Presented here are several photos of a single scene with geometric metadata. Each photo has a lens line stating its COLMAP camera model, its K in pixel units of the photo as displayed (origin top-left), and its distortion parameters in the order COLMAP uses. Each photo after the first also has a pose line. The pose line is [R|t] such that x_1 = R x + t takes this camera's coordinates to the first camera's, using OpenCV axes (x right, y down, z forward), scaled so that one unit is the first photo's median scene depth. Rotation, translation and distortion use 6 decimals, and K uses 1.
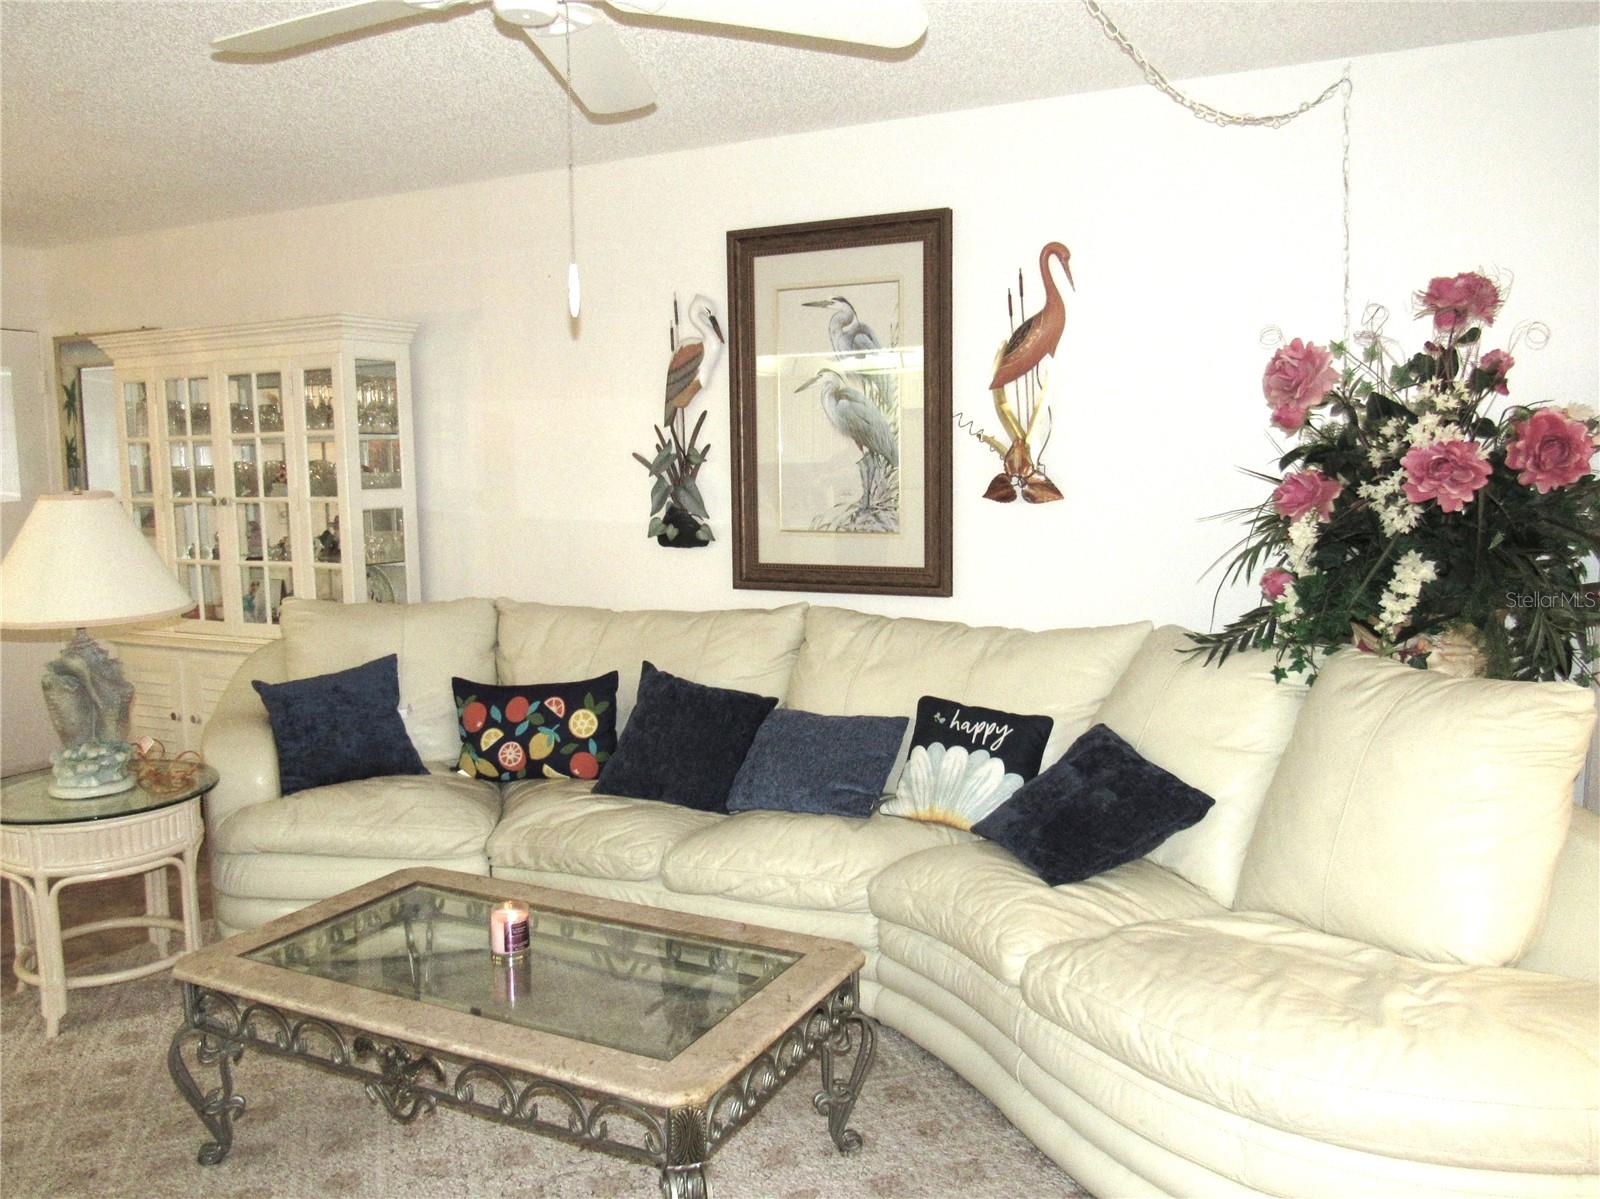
lens RADIAL K [[1268.2, 0, 800.0], [0, 1268.2, 599.5], [0, 0, 1]] dist [-0.007165, 0.003623]
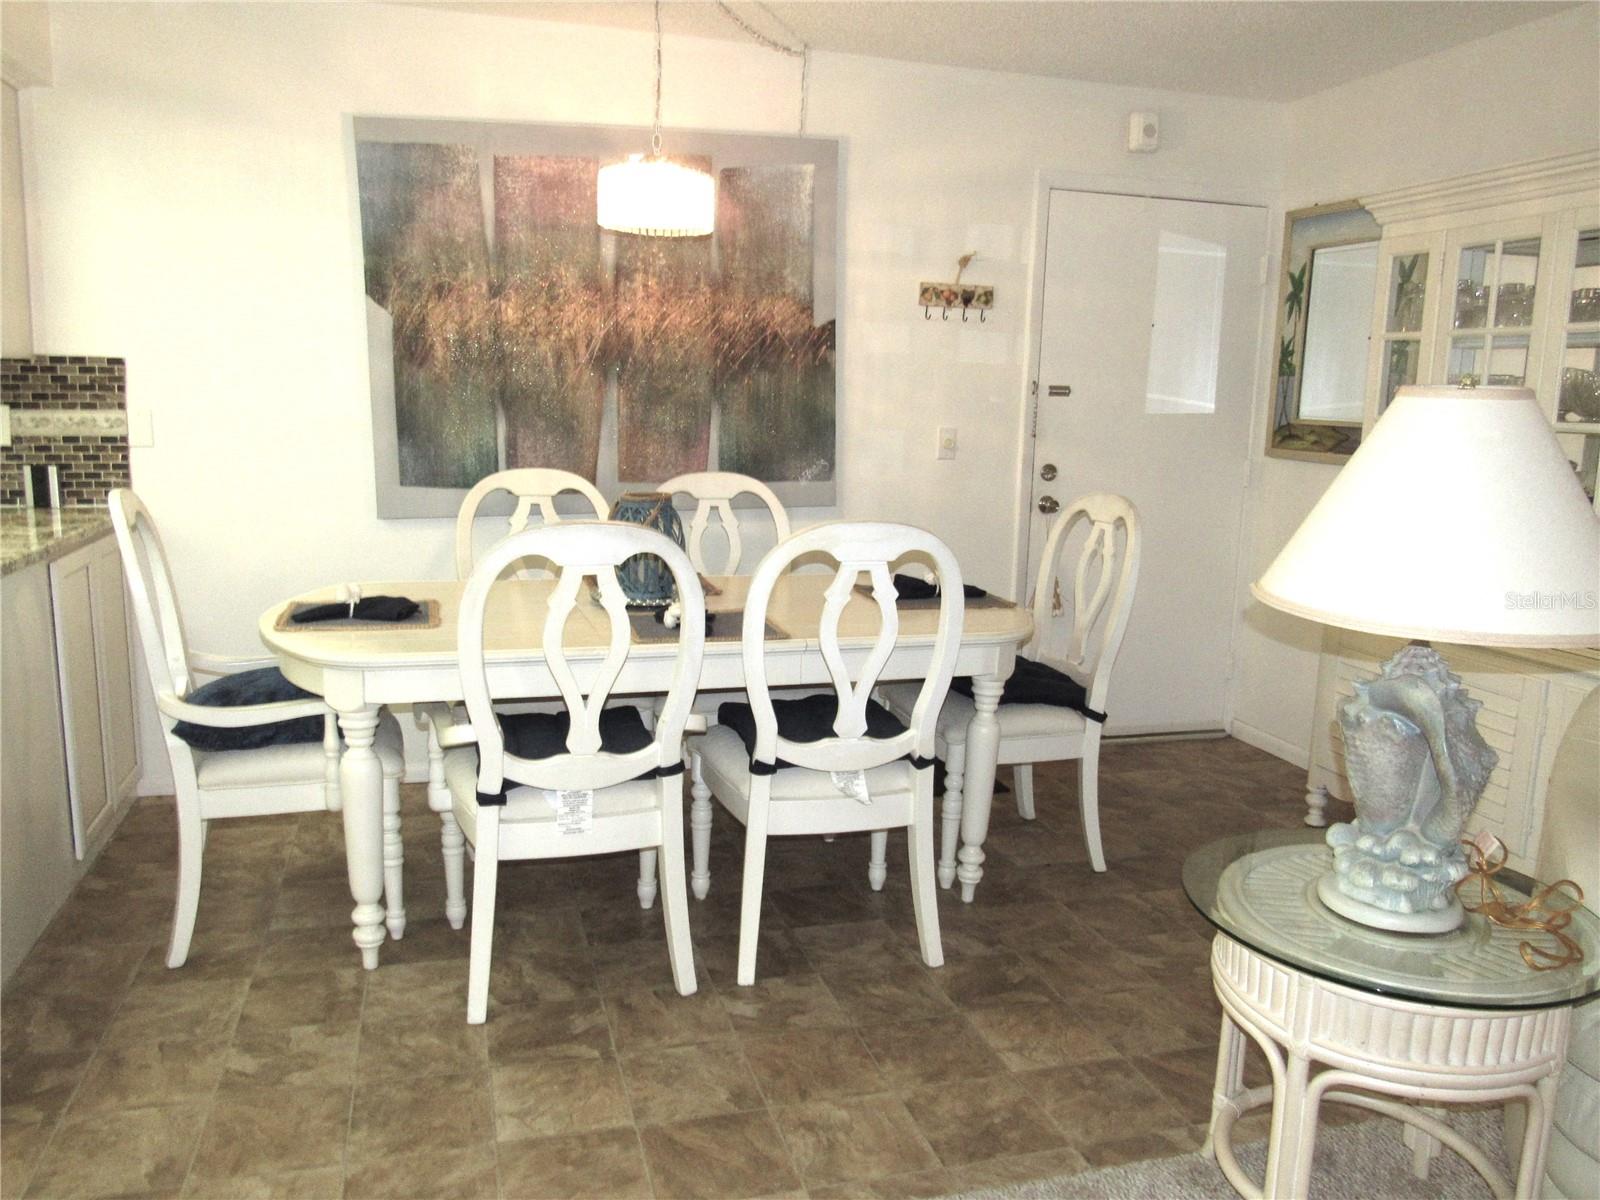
lens RADIAL K [[1227.8, 0, 800.0], [0, 1227.8, 600.0], [0, 0, 1]] dist [-0.023413, 0.005053]
pose [[0.684014, 0.158074, -0.712136, -0.307830], [-0.120000, 0.987322, 0.103896, -0.010364], [0.719531, 0.014390, 0.694311, 0.352168]]
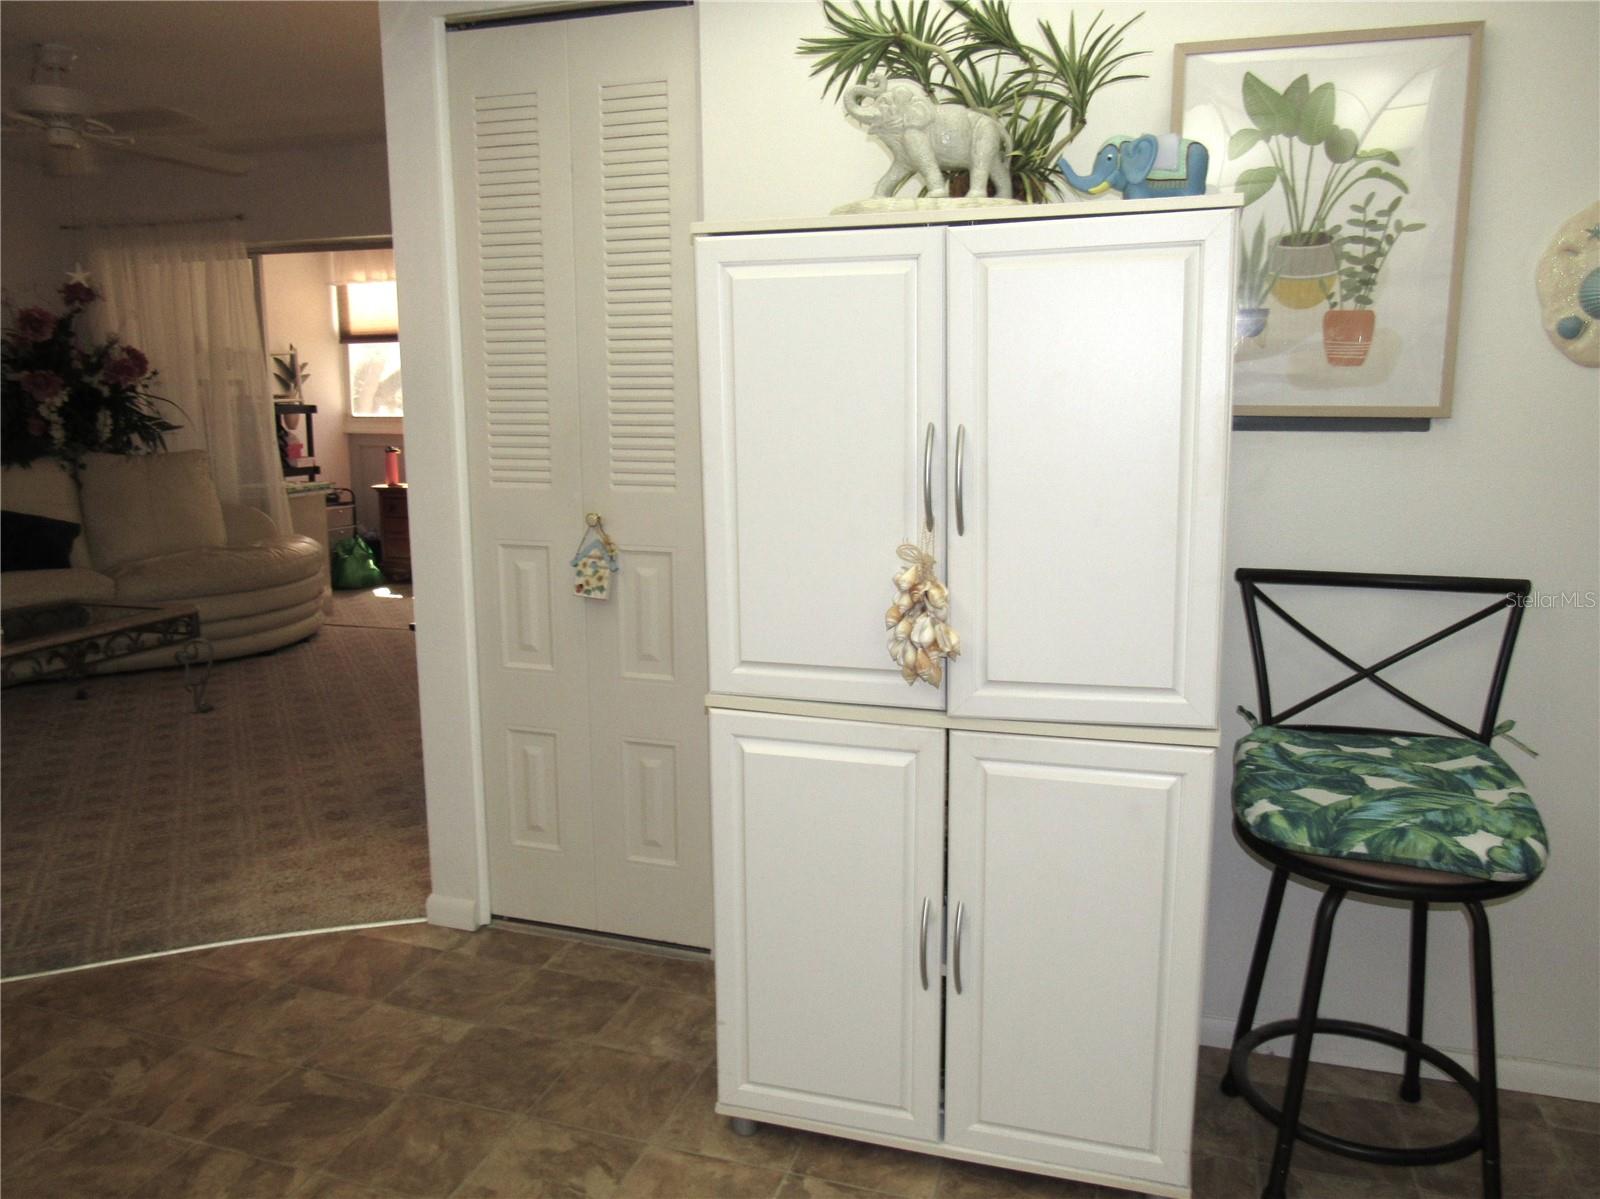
lens RADIAL K [[1191.1, 0, 800.0], [0, 1191.1, 599.5], [0, 0, 1]] dist [-0.015408, -0.000005]
pose [[-0.168573, -0.158491, 0.972864, -1.304045], [0.108878, 0.977955, 0.178186, 0.041638], [-0.979657, 0.135961, -0.147601, 0.083541]]
